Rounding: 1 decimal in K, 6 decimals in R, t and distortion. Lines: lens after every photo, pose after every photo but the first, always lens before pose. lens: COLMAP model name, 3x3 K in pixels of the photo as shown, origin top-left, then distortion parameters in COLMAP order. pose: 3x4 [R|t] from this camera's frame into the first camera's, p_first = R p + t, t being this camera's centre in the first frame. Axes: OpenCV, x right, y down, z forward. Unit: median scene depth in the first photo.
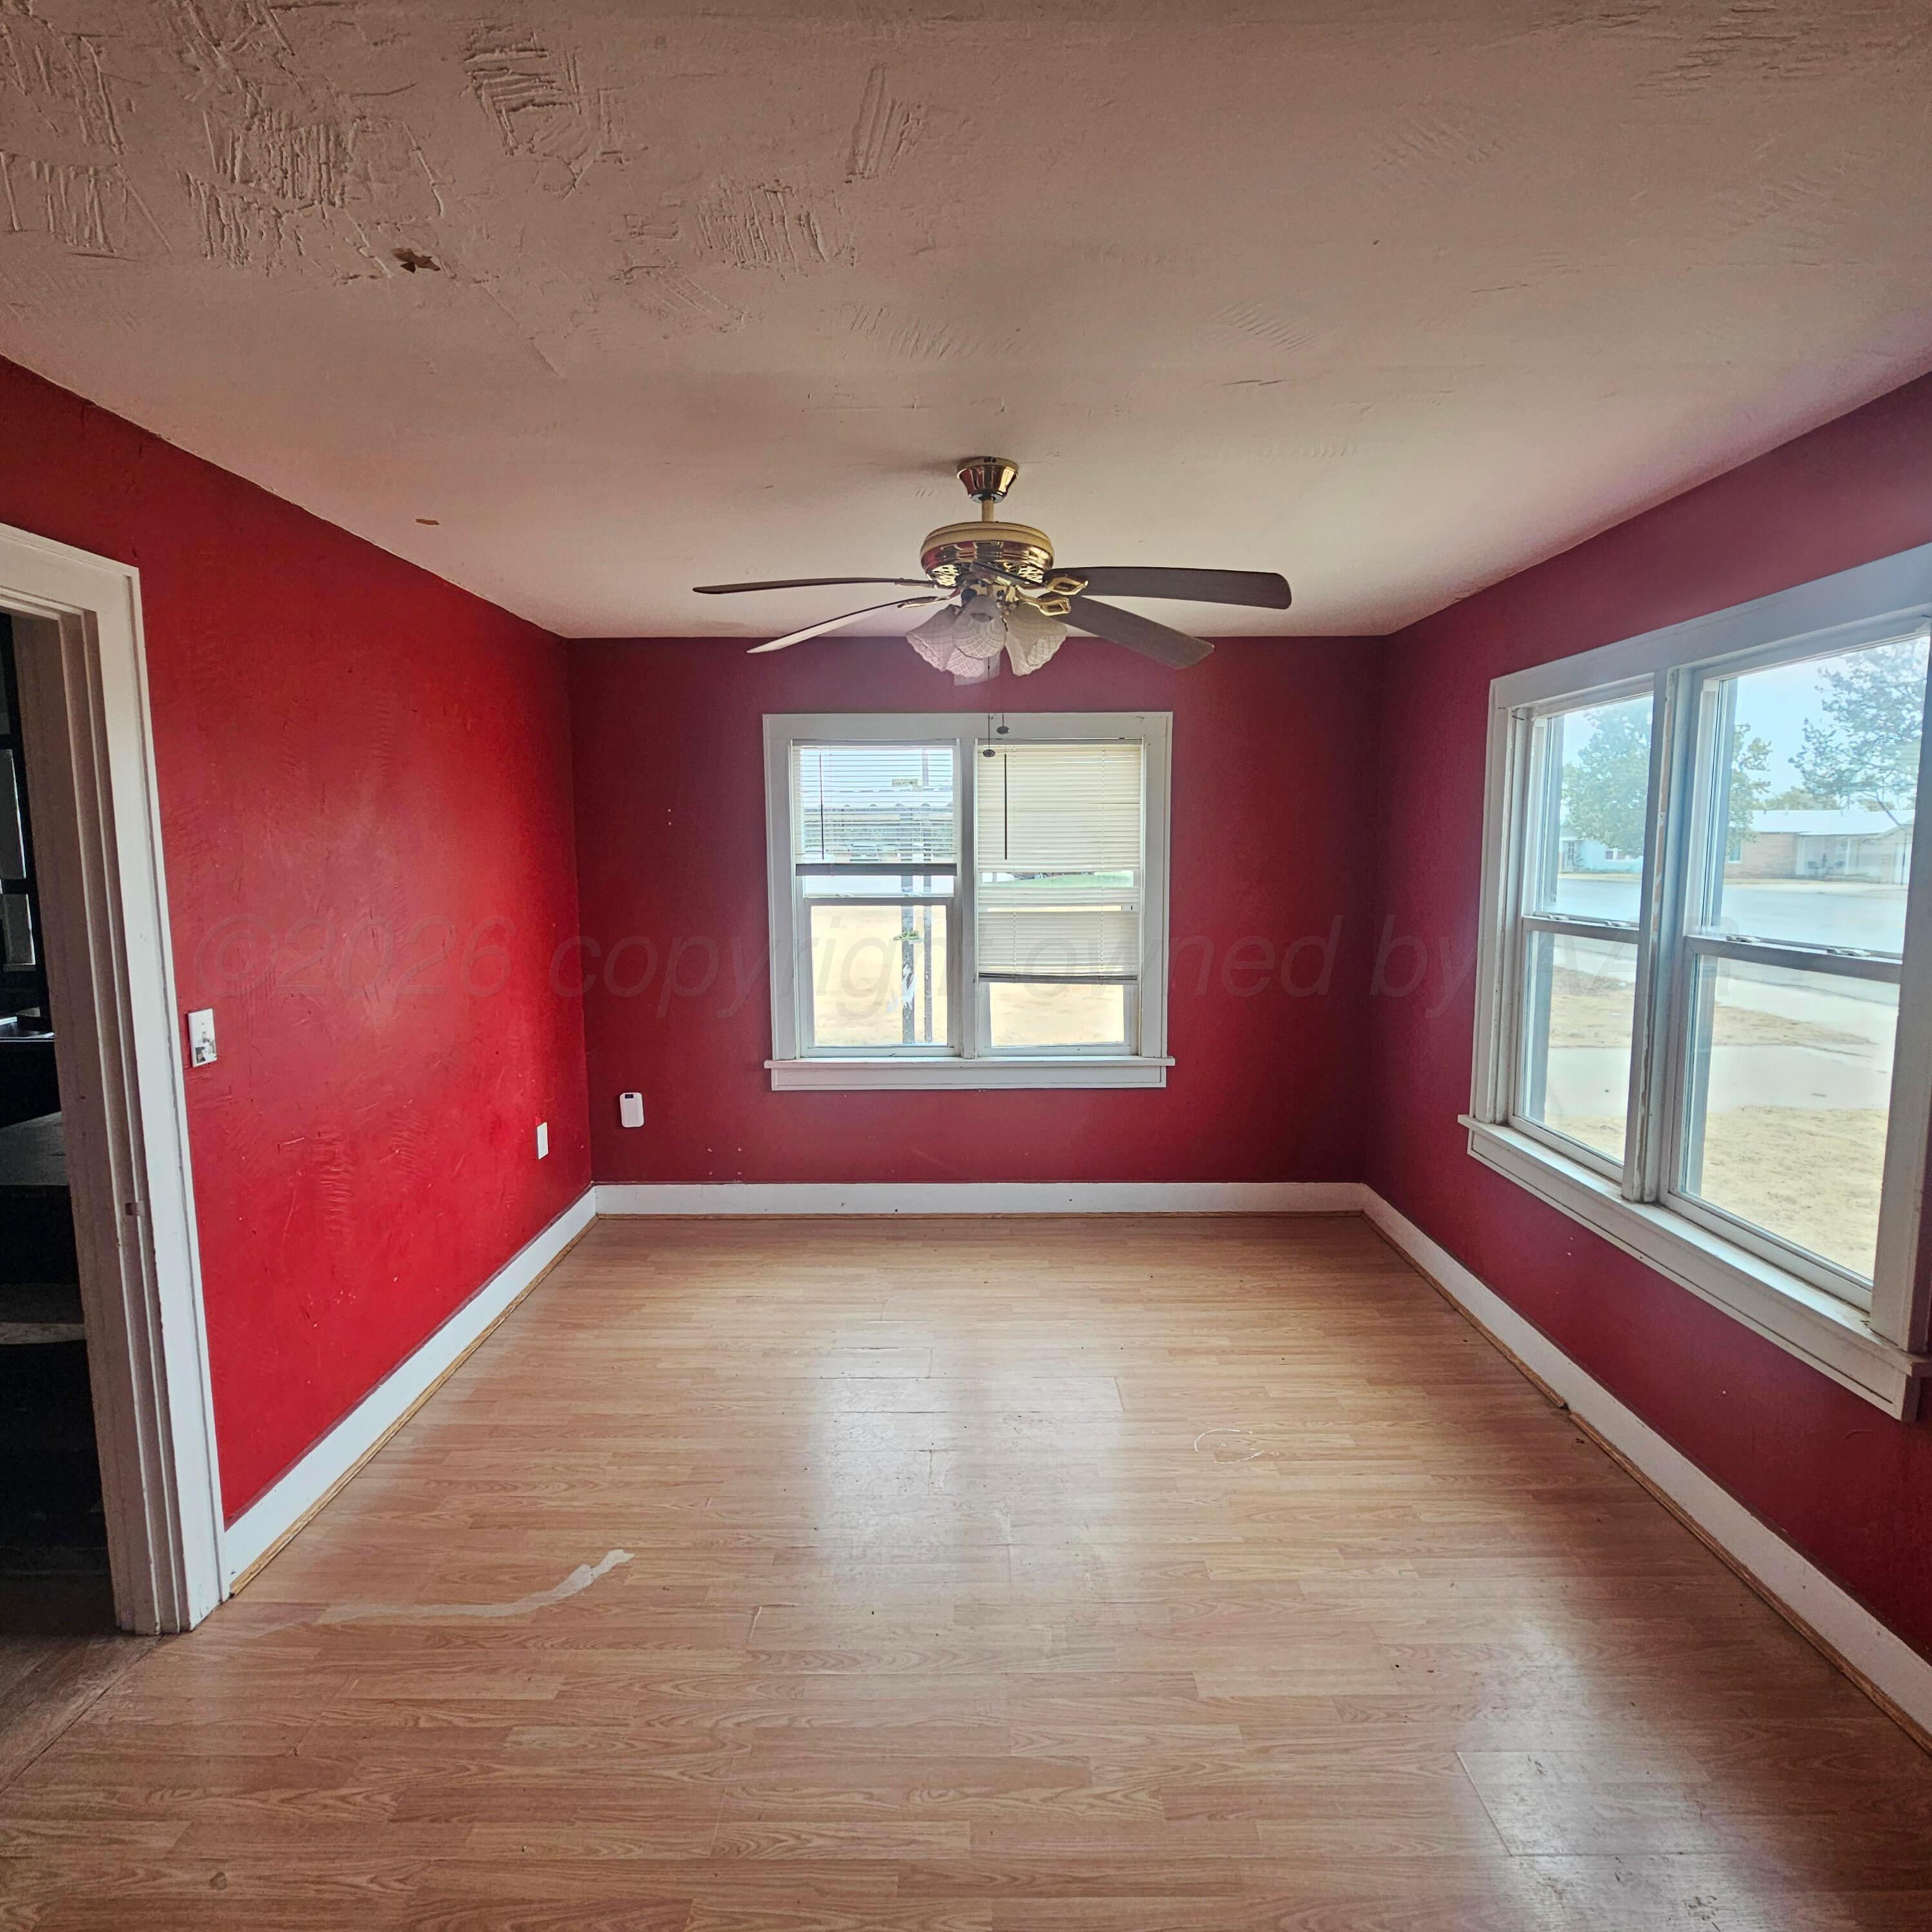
lens RADIAL K [[1060.2, 0, 962.9], [0, 1060.2, 959.9], [0, 0, 1]] dist [-0.006143, 0.003941]
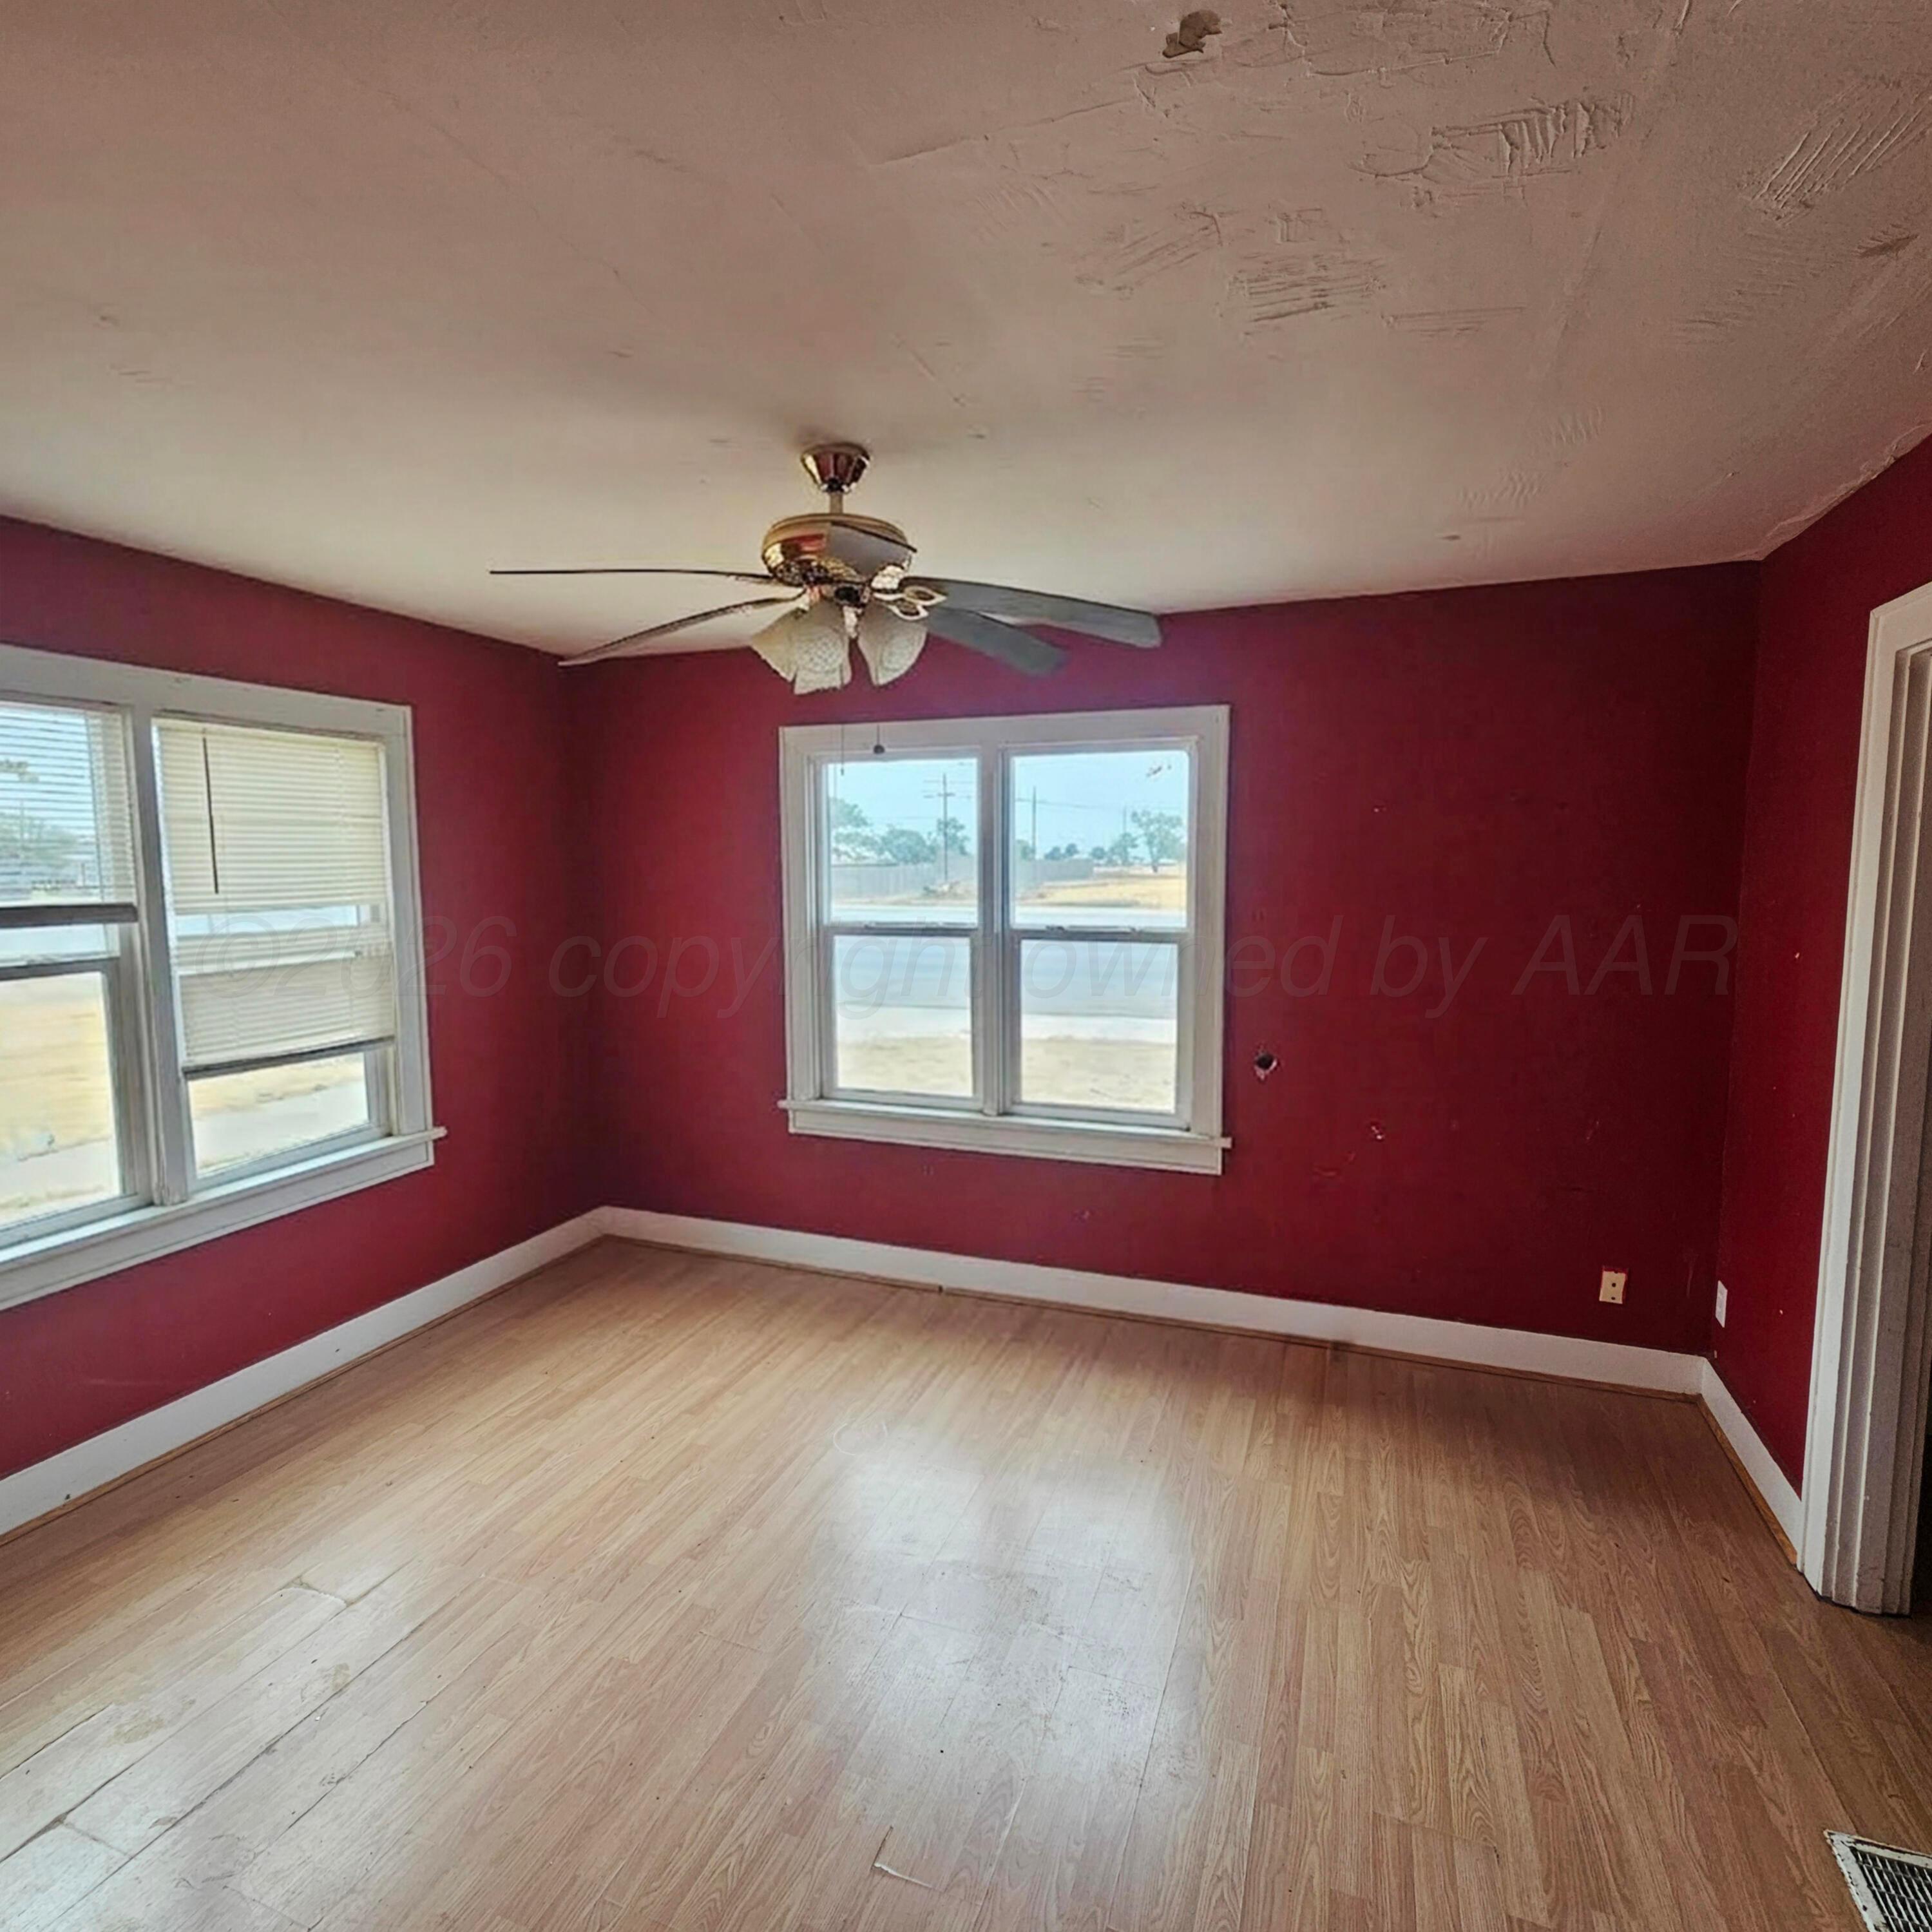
lens RADIAL K [[1060.2, 0, 963.2], [0, 1060.2, 982.5], [0, 0, 1]] dist [-0.006143, 0.003941]
pose [[0.350266, -0.107651, 0.930444, -0.474773], [0.110498, 0.991186, 0.073082, -0.039866], [-0.930110, 0.077214, 0.359074, 0.361375]]
